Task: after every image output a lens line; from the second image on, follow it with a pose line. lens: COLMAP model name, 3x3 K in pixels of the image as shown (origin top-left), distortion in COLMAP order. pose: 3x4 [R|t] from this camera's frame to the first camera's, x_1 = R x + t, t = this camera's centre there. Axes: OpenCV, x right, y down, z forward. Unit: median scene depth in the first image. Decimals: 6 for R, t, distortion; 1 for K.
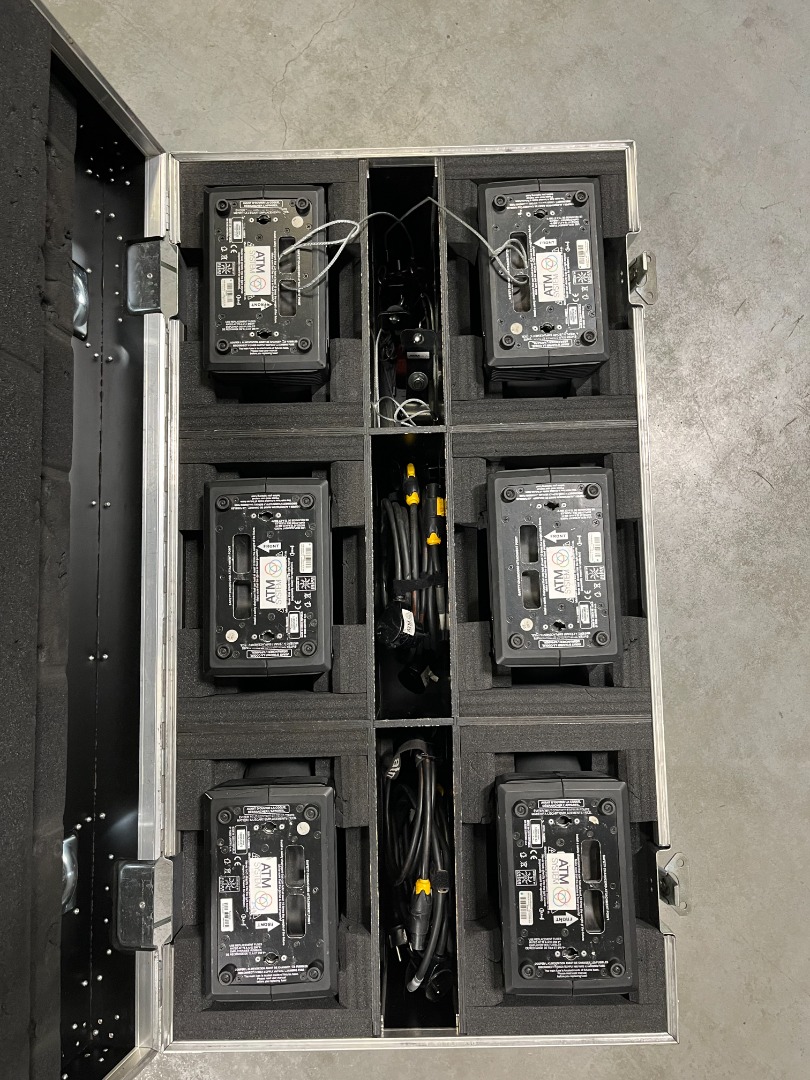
lens RADIAL K [[836.9, 0, 399.2], [0, 836.9, 555.2], [0, 0, 1]] dist [0.067816, -0.113519]
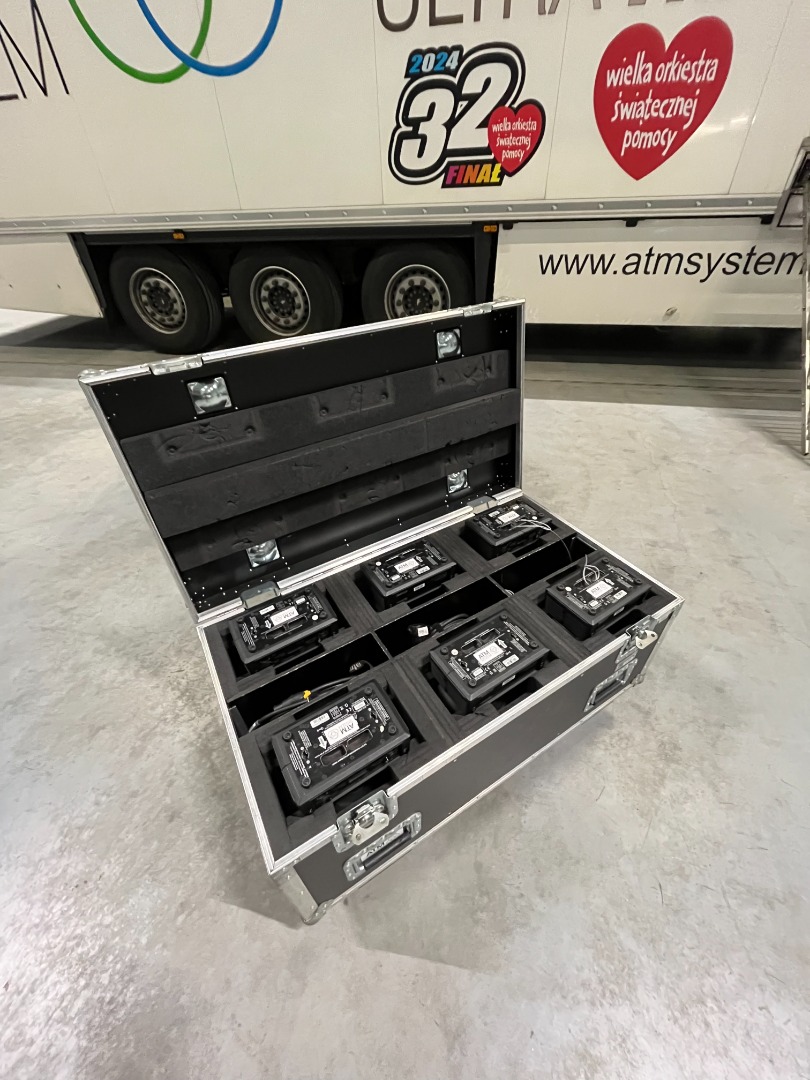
lens RADIAL K [[440.1, 0, 405.0], [0, 440.1, 540.0], [0, 0, 1]] dist [0.000088, 0.000423]
pose [[0.501469, 0.539310, -0.676516, 0.649157], [-0.857631, 0.412909, -0.306554, 0.389260], [0.114012, 0.733928, 0.669590, 0.135069]]
